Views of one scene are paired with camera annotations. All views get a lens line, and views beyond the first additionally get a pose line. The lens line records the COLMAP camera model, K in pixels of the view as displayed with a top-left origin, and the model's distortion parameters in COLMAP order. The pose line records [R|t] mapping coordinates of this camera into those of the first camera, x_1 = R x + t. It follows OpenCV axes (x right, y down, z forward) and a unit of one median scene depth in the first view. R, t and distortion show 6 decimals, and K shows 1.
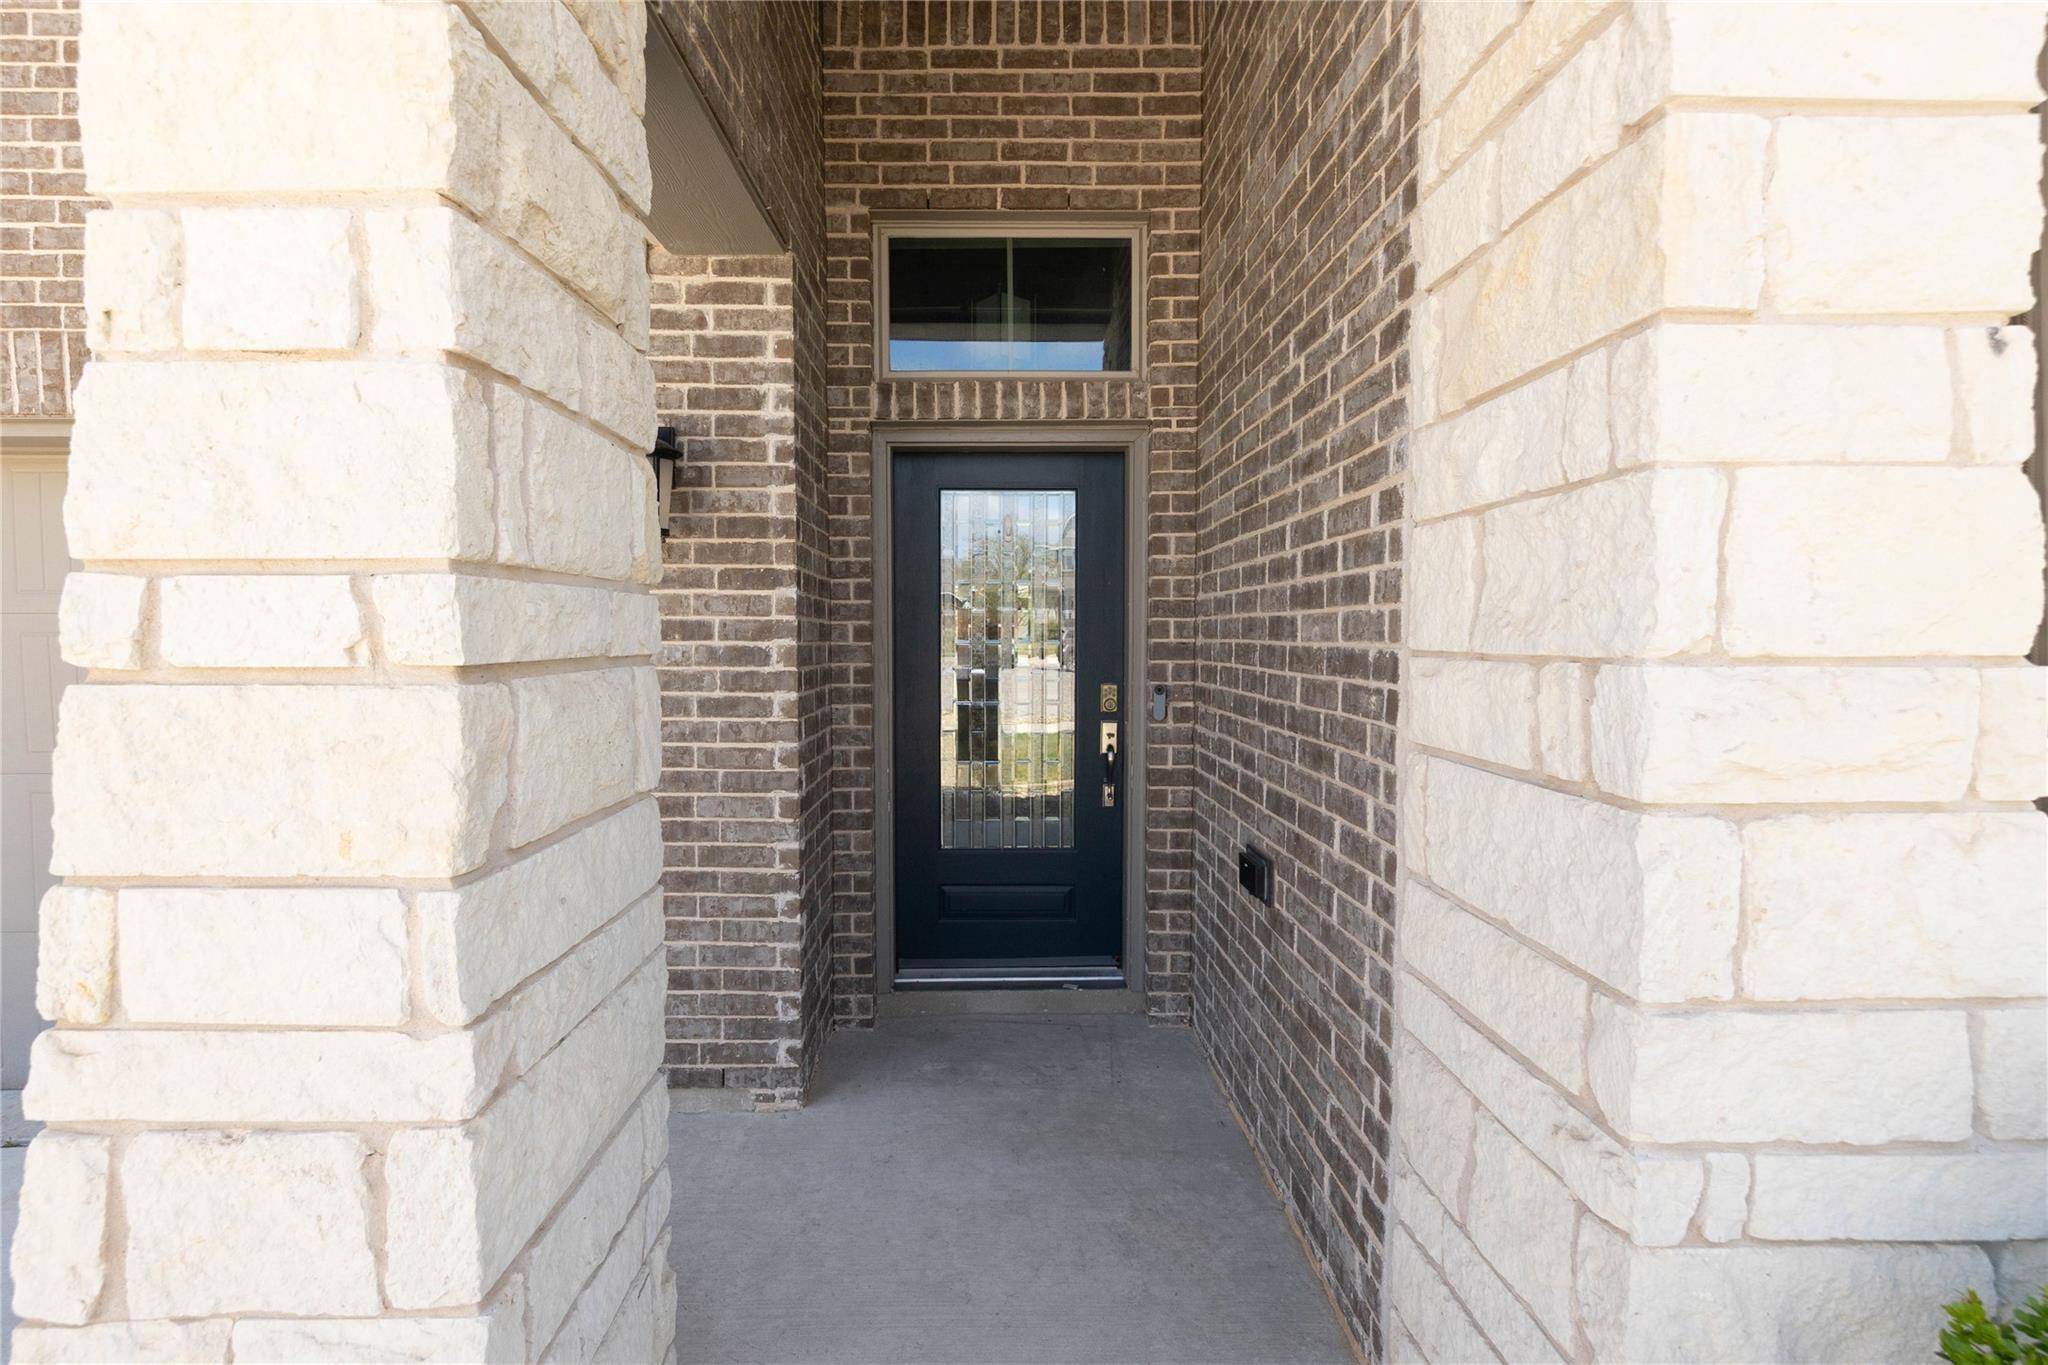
lens RADIAL K [[906.6, 0, 1010.5], [0, 906.6, 693.6], [0, 0, 1]] dist [0.020452, -0.008228]
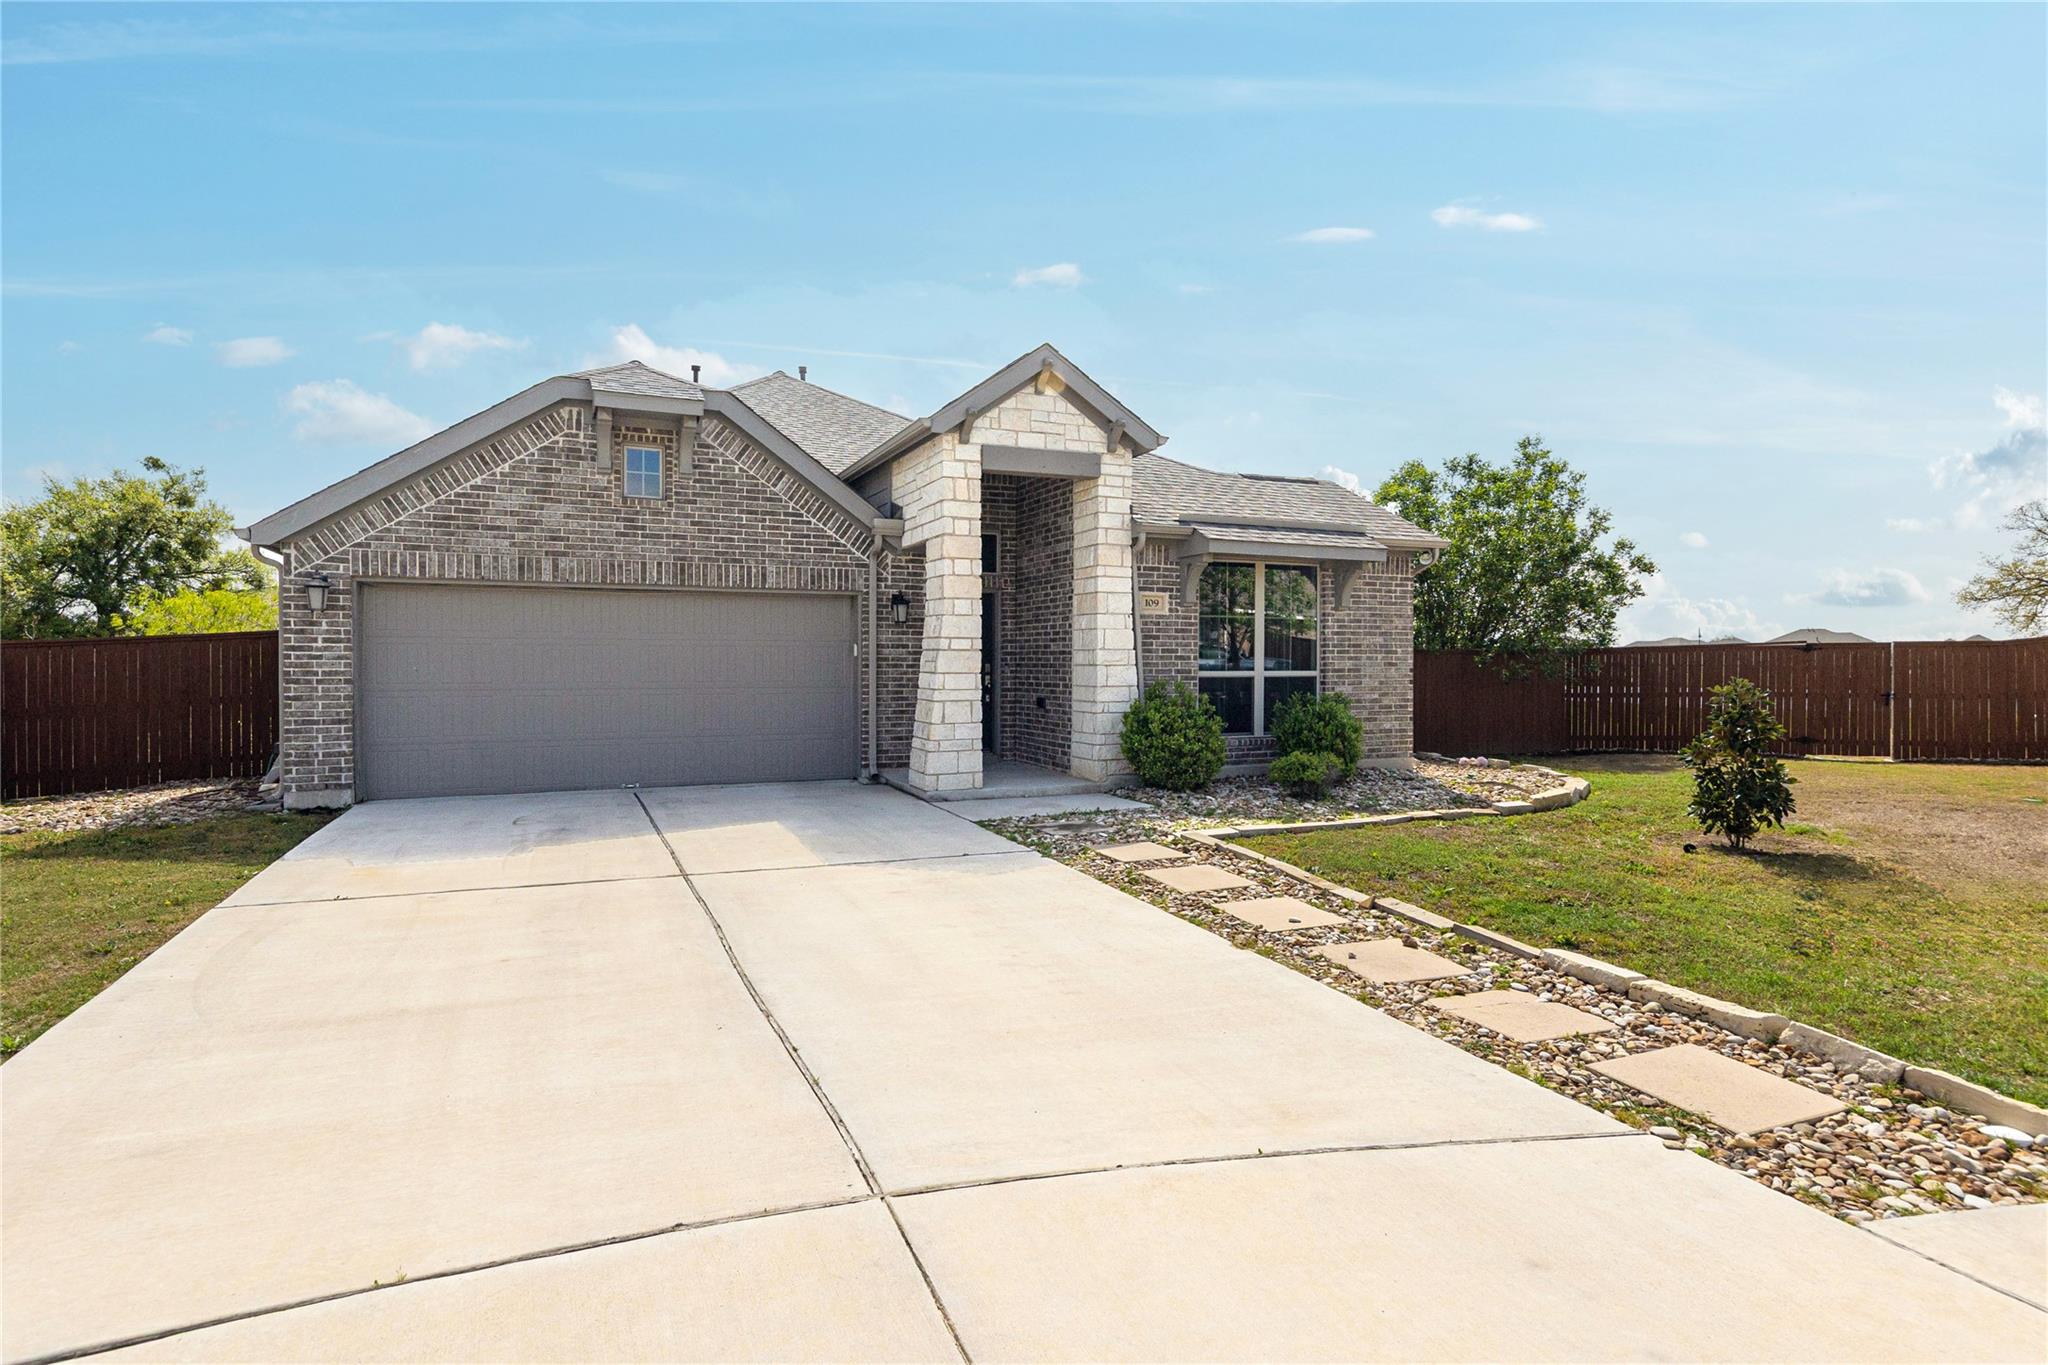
lens RADIAL K [[906.6, 0, 1010.5], [0, 906.6, 693.6], [0, 0, 1]] dist [0.020452, -0.008228]
pose [[0.933734, -0.008496, 0.357865, -3.437682], [0.016775, 0.999659, -0.020035, 0.575800], [-0.357573, 0.024710, 0.933558, -7.275547]]
